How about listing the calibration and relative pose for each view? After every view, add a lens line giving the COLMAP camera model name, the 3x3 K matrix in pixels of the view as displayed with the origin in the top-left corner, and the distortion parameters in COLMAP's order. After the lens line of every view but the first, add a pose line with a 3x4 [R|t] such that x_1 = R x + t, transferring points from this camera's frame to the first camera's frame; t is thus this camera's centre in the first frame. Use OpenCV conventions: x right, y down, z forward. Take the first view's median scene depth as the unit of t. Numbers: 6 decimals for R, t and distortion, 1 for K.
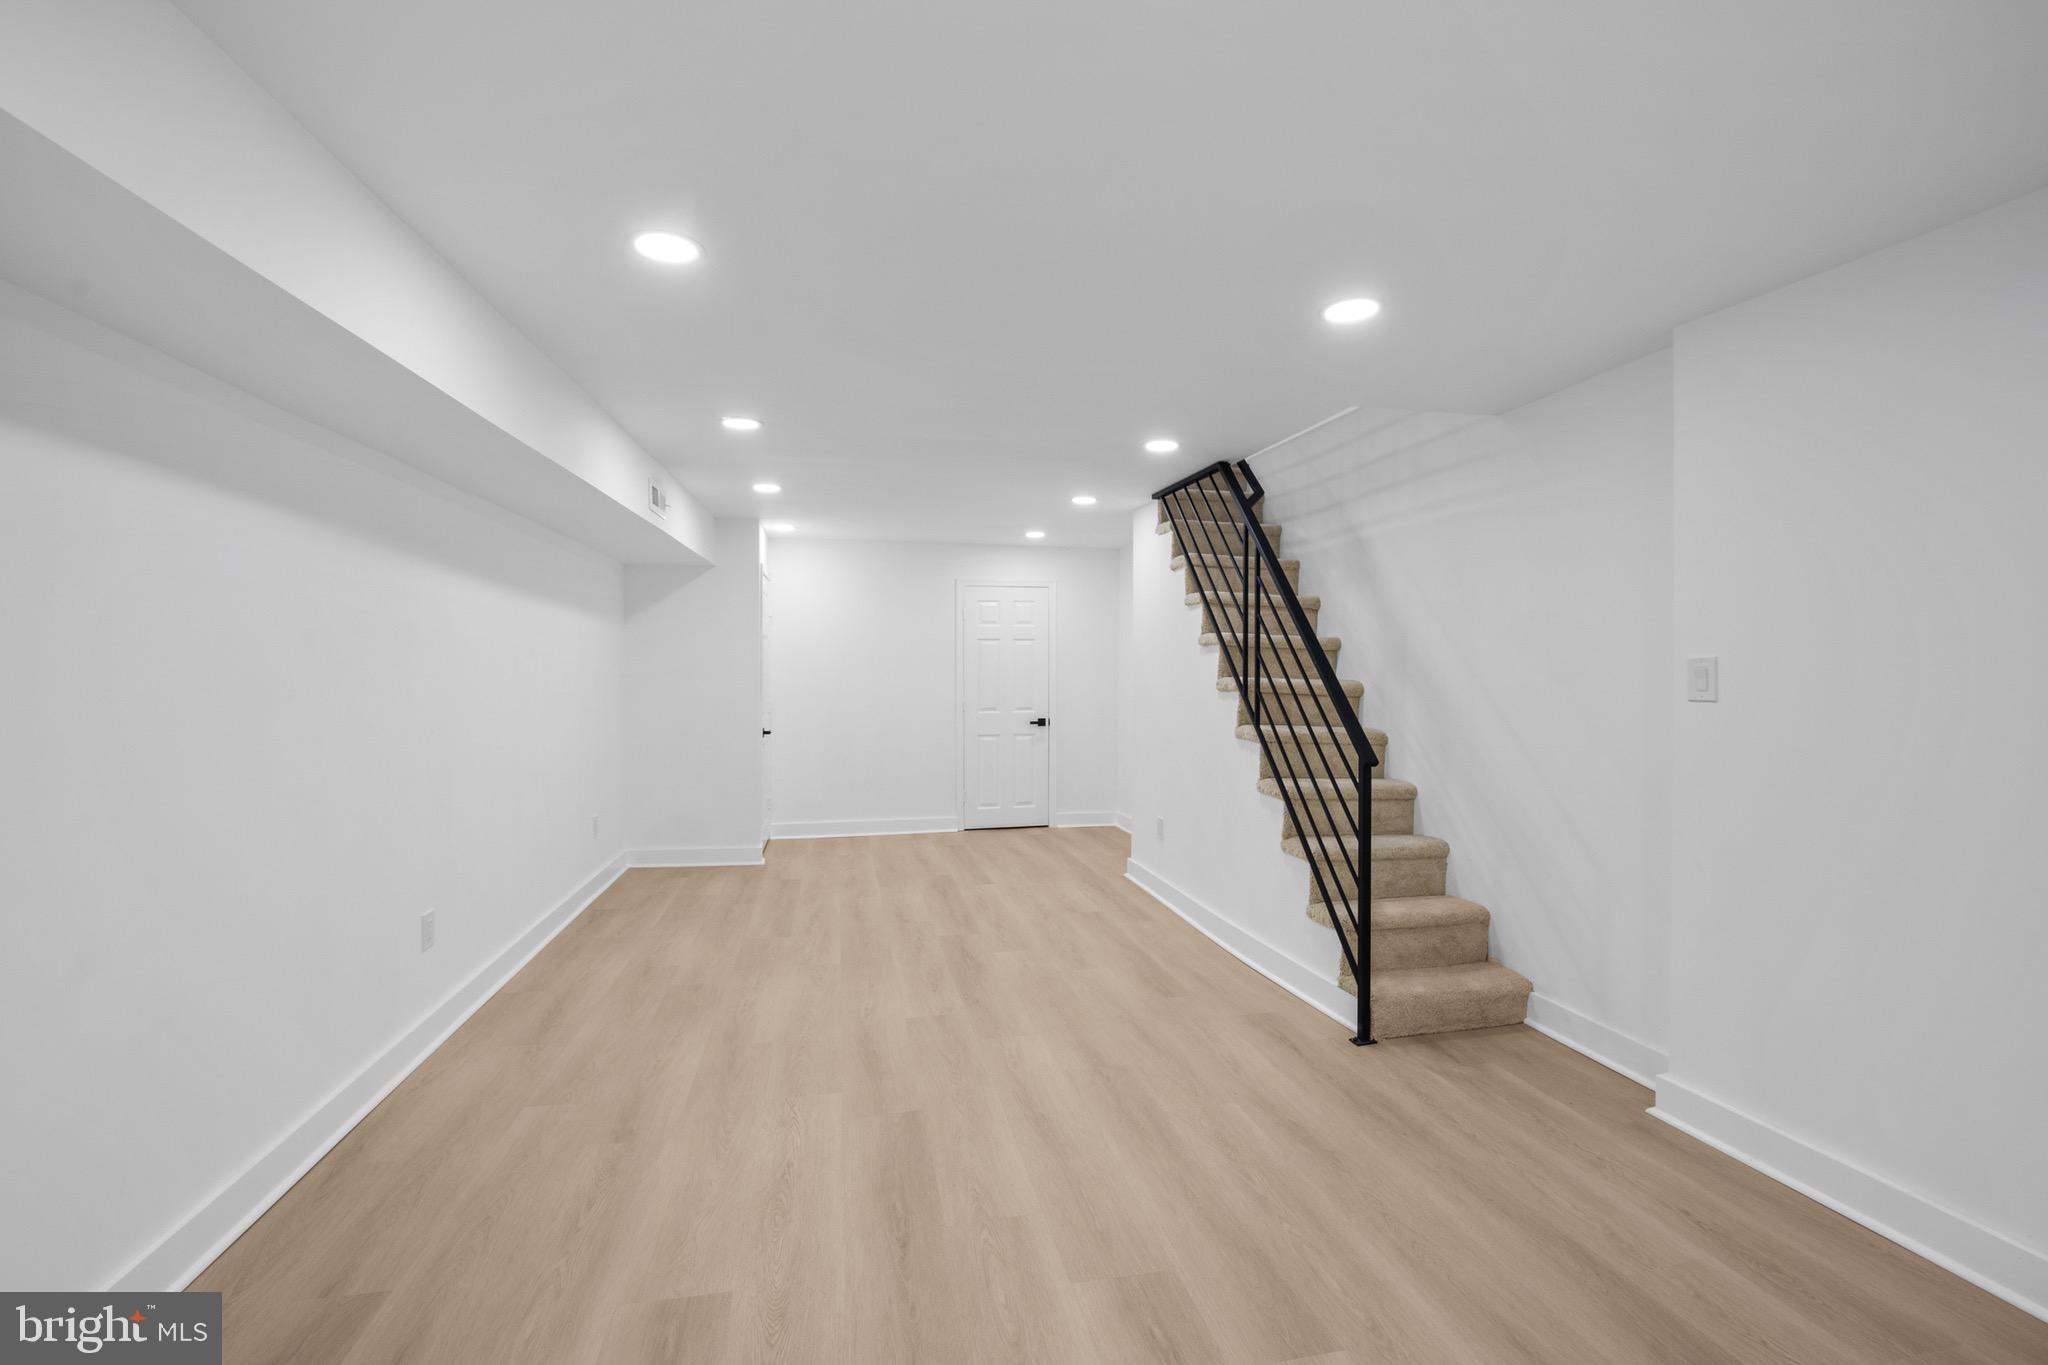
lens RADIAL K [[821.2, 0, 1016.4], [0, 821.2, 672.8], [0, 0, 1]] dist [-0.014375, -0.000149]
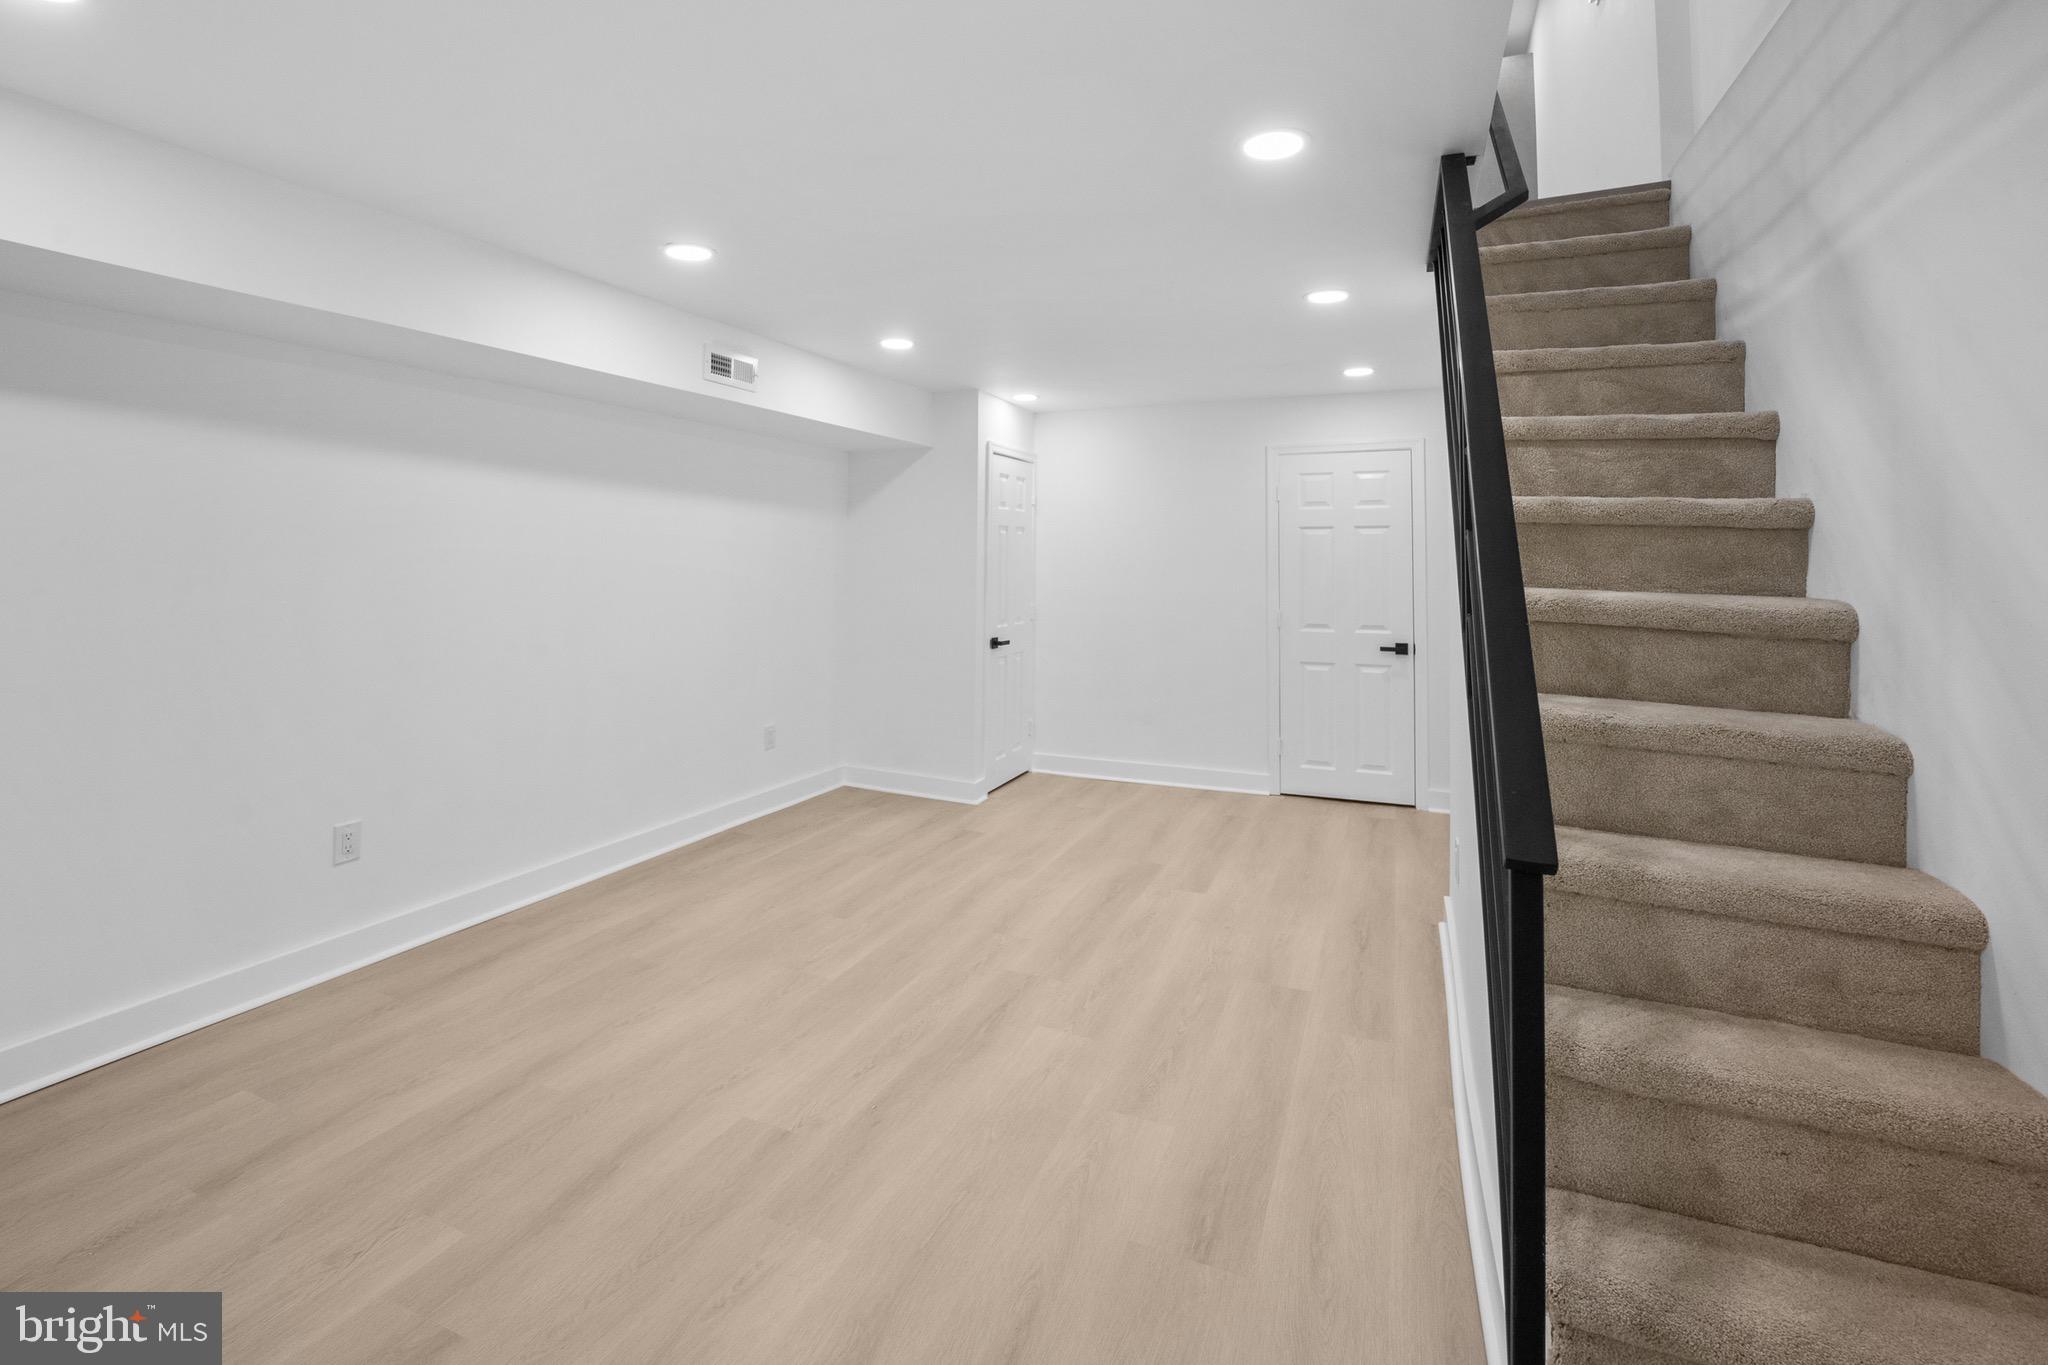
lens RADIAL K [[875.7, 0, 993.9], [0, 875.7, 522.2], [0, 0, 1]] dist [-0.017257, -0.000231]
pose [[0.819661, -0.022304, -0.572414, 0.330023], [-0.010648, 0.998476, -0.054153, -0.002550], [0.572750, 0.050482, 0.818174, 0.426489]]
